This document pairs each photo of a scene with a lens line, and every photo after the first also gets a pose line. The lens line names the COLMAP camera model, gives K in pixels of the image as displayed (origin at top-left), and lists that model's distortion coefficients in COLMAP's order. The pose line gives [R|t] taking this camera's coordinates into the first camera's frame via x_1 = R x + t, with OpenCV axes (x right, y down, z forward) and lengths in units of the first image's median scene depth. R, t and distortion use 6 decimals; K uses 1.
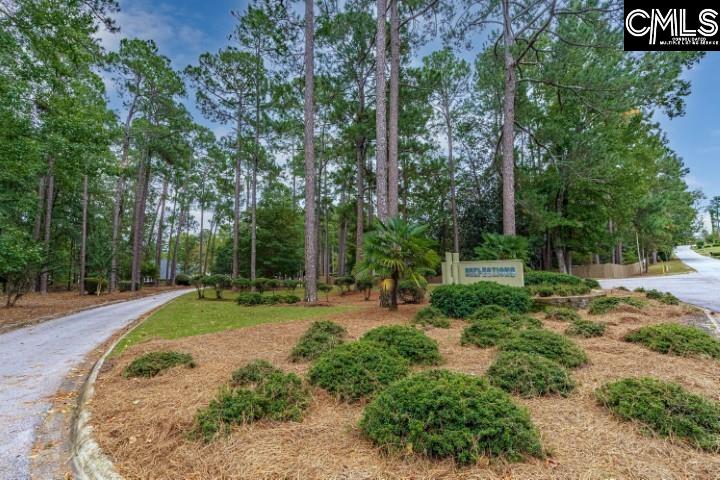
lens RADIAL K [[348.2, 0, 360.0], [0, 348.2, 240.0], [0, 0, 1]] dist [-0.003271, -0.000886]
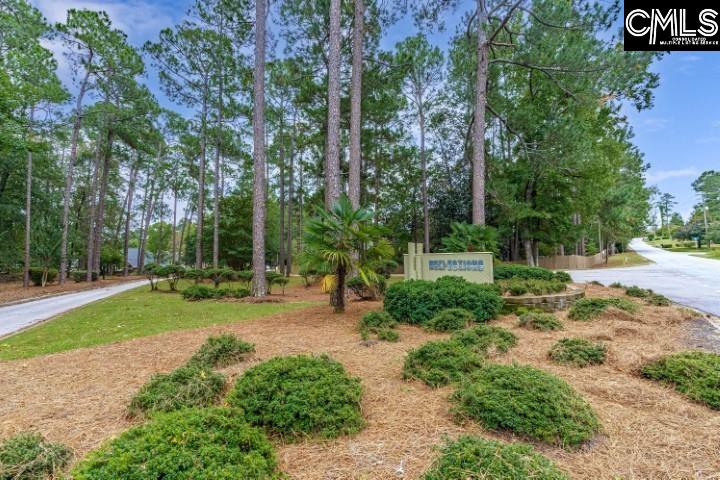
lens RADIAL K [[327.1, 0, 360.0], [0, 327.1, 240.0], [0, 0, 1]] dist [-0.001896, -0.000594]
pose [[0.998460, 0.007354, 0.054985, 0.035871], [-0.008922, 0.999559, 0.028320, 0.002549], [-0.054753, -0.028767, 0.998085, 0.078869]]
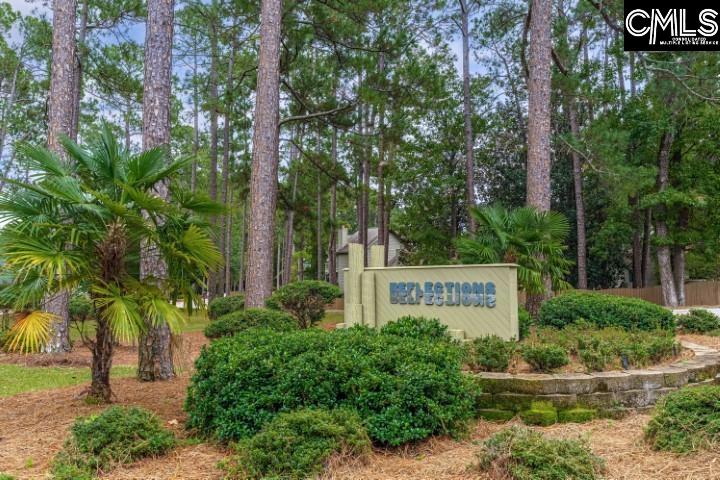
lens RADIAL K [[562.9, 0, 360.0], [0, 562.9, 240.0], [0, 0, 1]] dist [-0.011436, -0.005016]
pose [[0.999799, 0.017773, -0.009265, 0.125252], [-0.017634, 0.999733, 0.014933, 0.009510], [0.009528, -0.014766, 0.999846, 0.154649]]
